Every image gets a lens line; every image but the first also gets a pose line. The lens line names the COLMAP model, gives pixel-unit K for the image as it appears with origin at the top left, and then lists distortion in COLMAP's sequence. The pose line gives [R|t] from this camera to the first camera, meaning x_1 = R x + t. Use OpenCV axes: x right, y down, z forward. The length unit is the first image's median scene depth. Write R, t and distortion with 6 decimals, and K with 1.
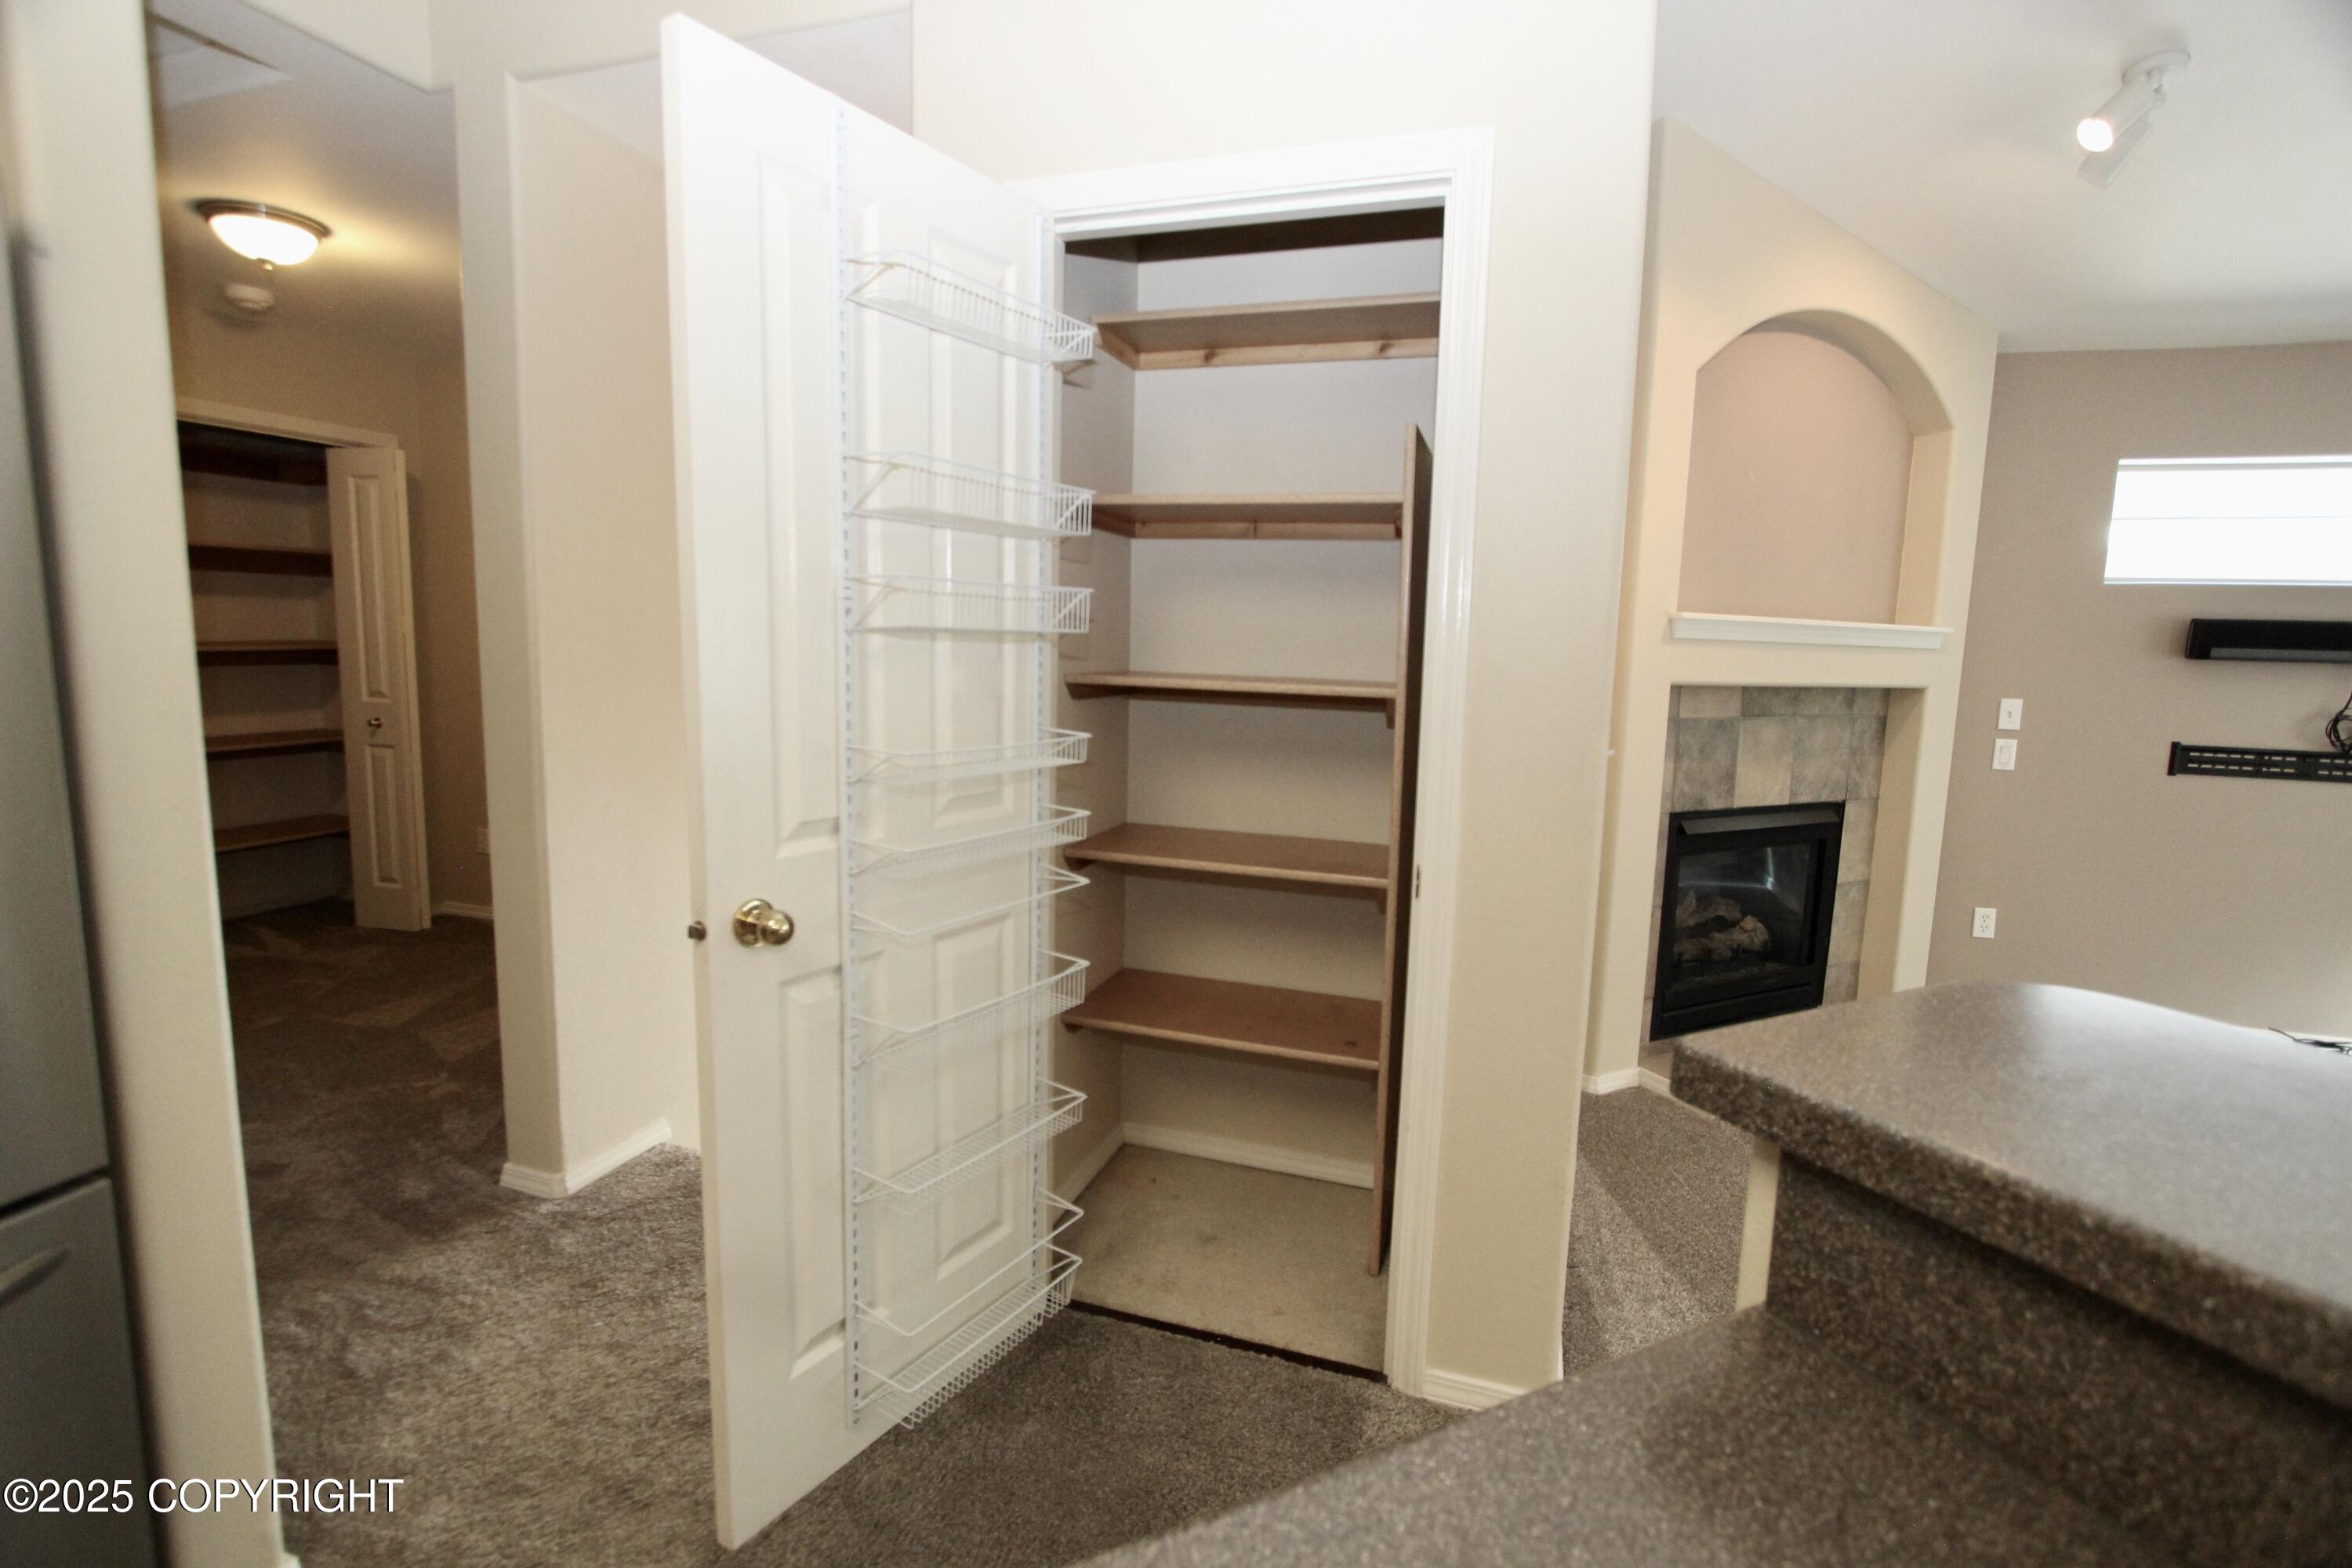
lens RADIAL K [[1089.6, 0, 1177.8], [0, 1089.6, 781.7], [0, 0, 1]] dist [-0.011764, 0.001515]
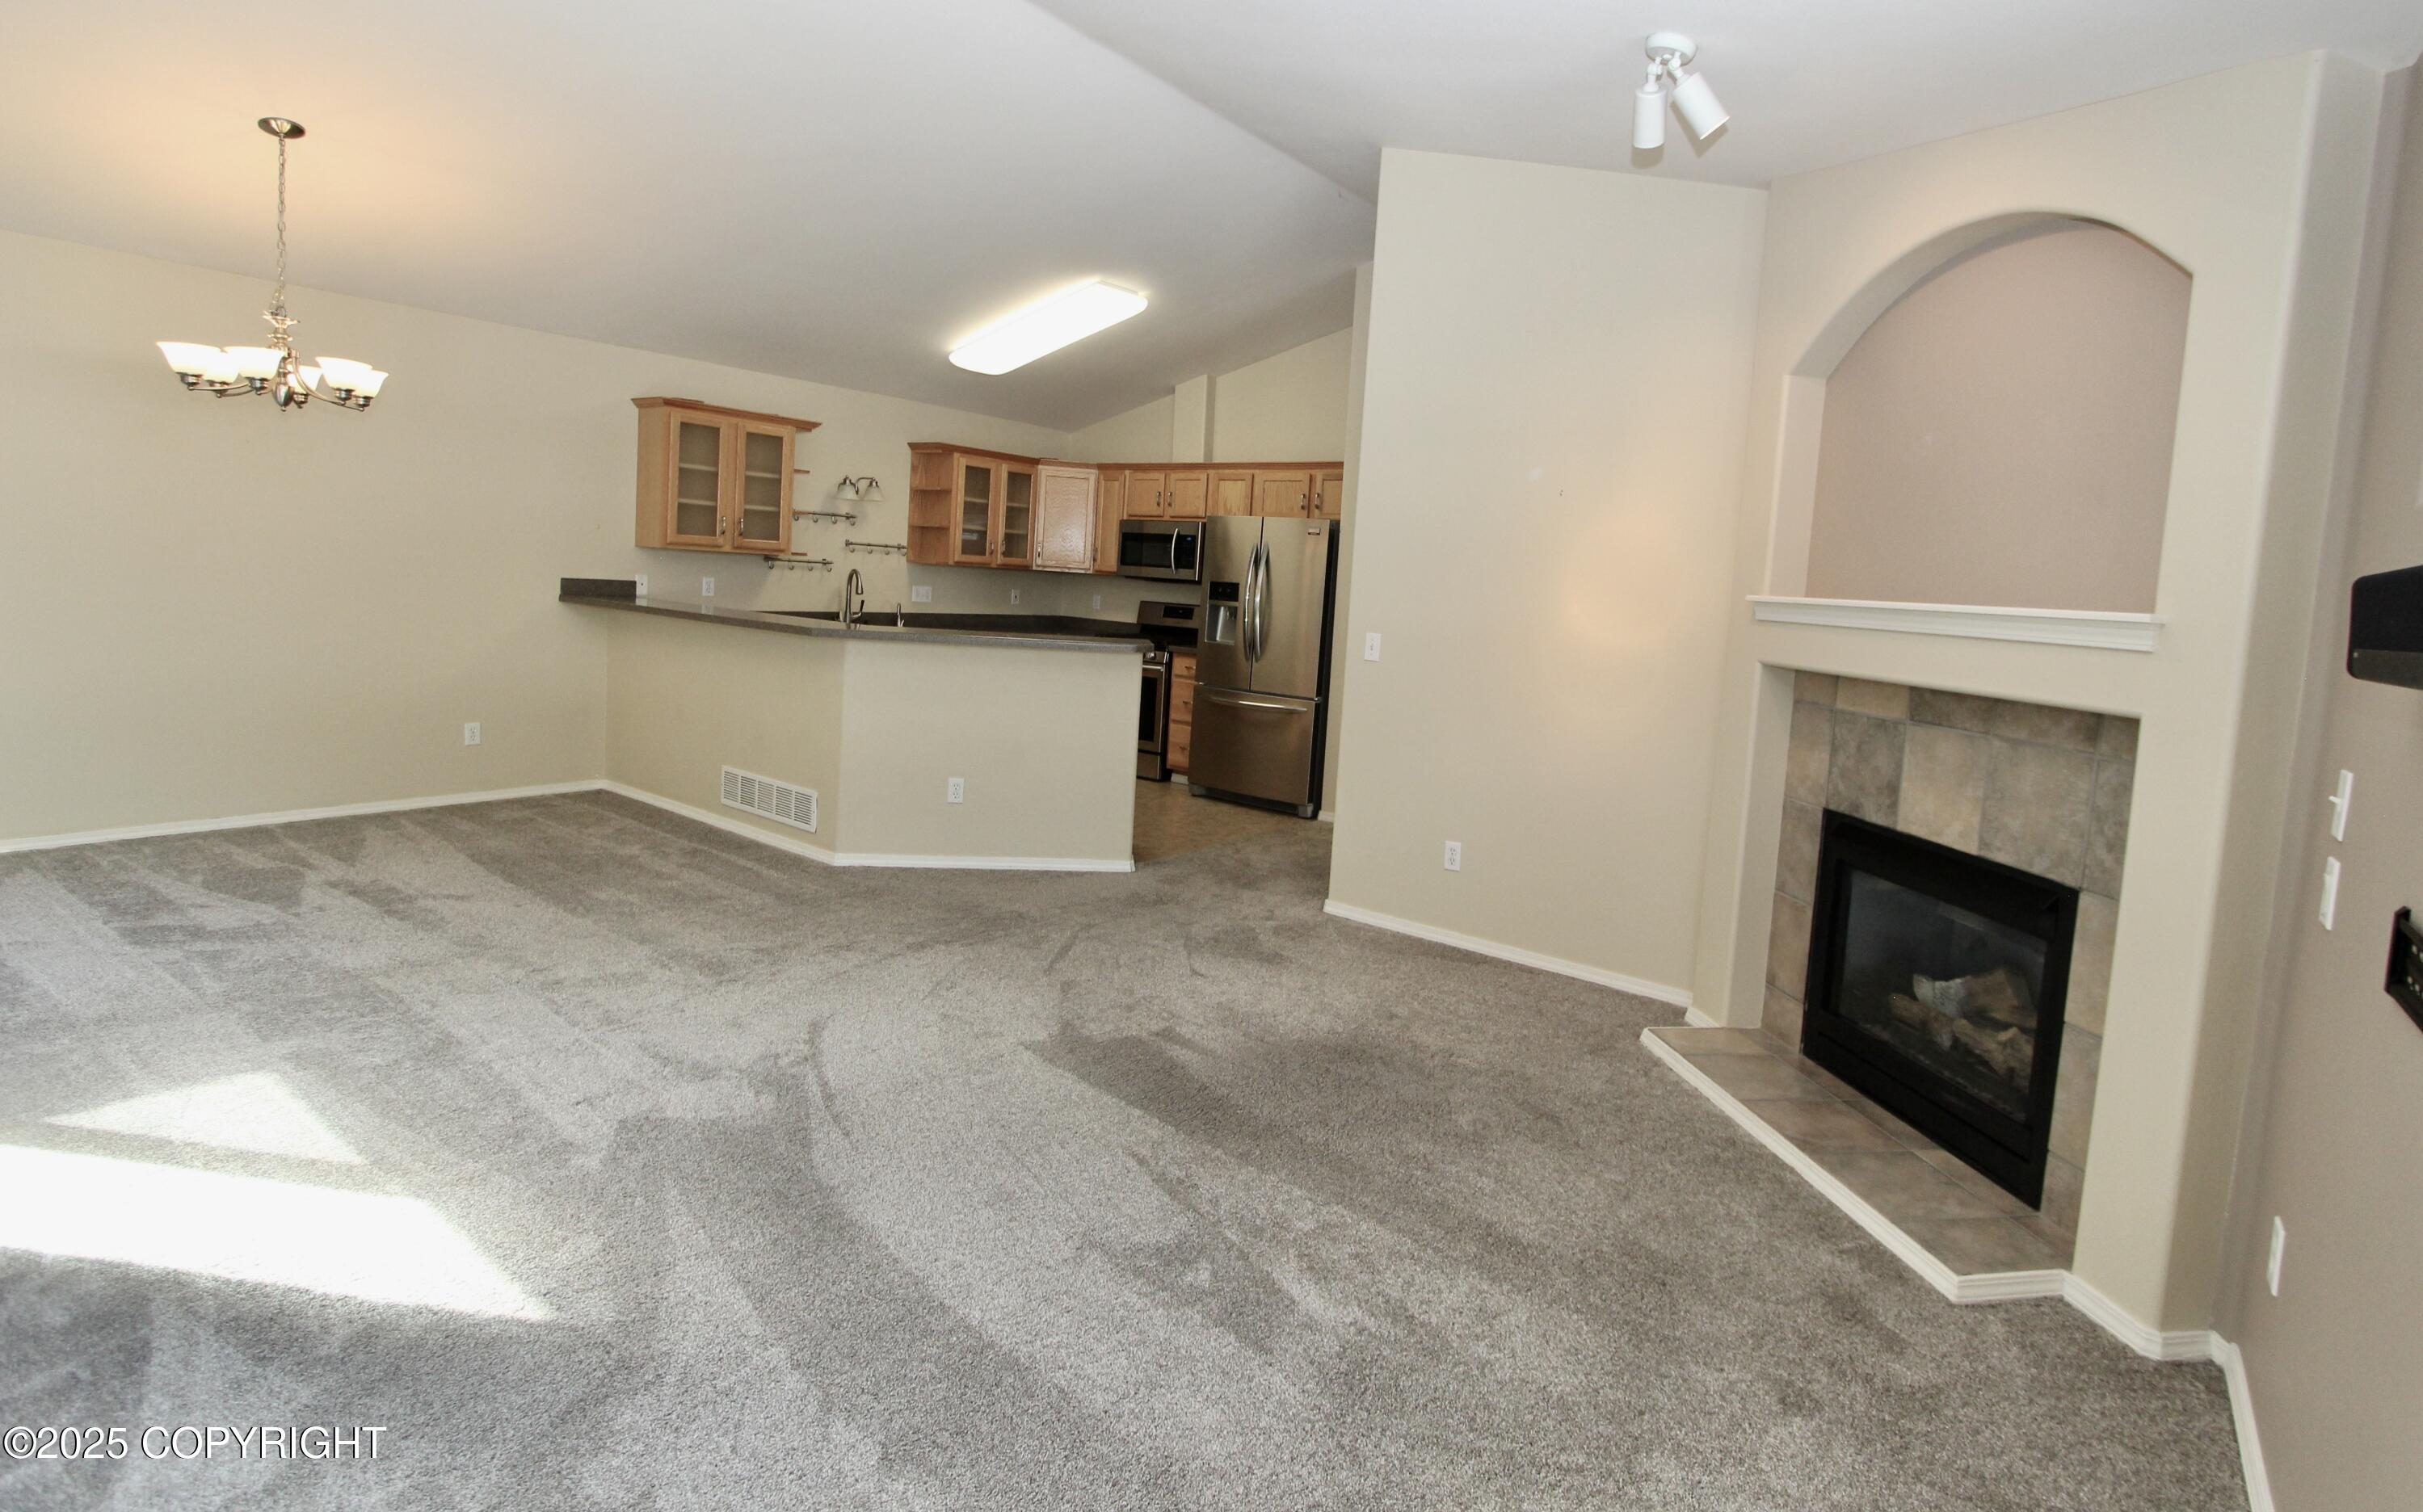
lens RADIAL K [[1164.1, 0, 1247.9], [0, 1164.1, 673.6], [0, 0, 1]] dist [0.006942, 0.001088]
pose [[-0.298574, 0.033974, -0.953782, 1.426794], [-0.194411, 0.976247, 0.095633, -0.077222], [0.934376, 0.213979, -0.284877, 0.724197]]
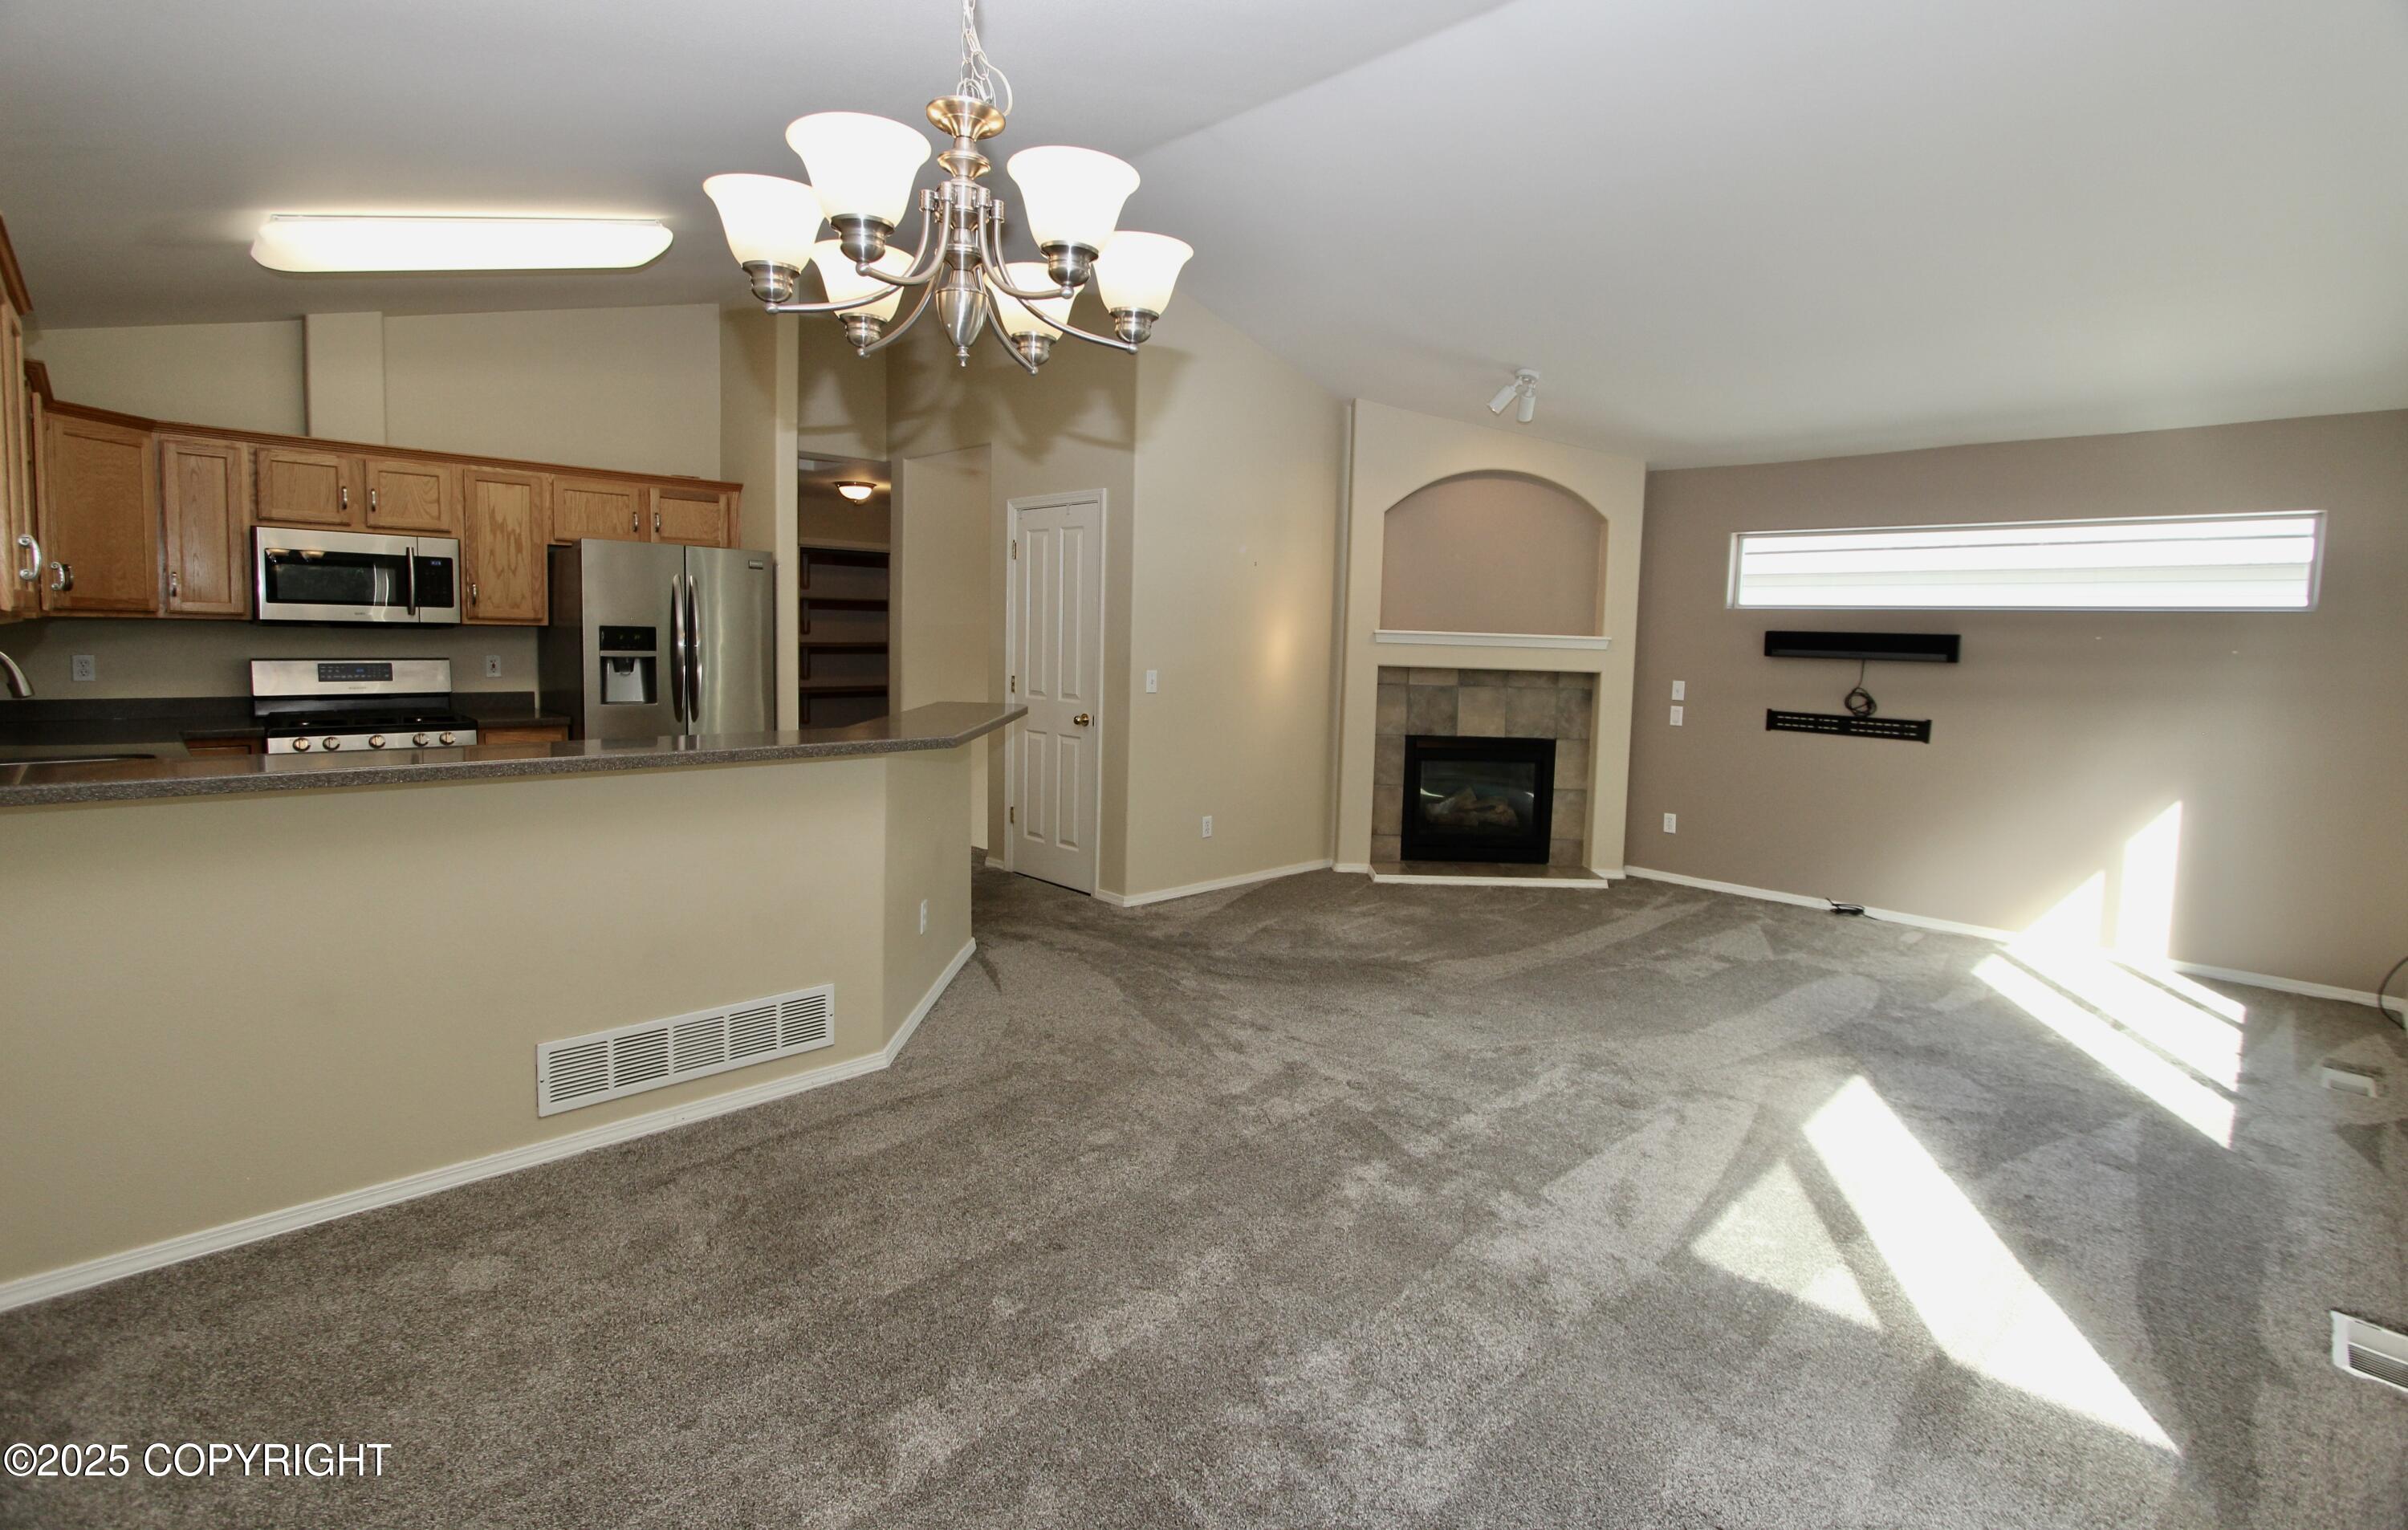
lens RADIAL K [[1121.6, 0, 1201.6], [0, 1121.6, 713.3], [0, 0, 1]] dist [-0.006429, 0.000095]
pose [[0.892460, 0.031051, -0.450056, 0.919112], [-0.061742, 0.996648, -0.053671, 0.107020], [0.446881, 0.075687, 0.891386, -0.811419]]
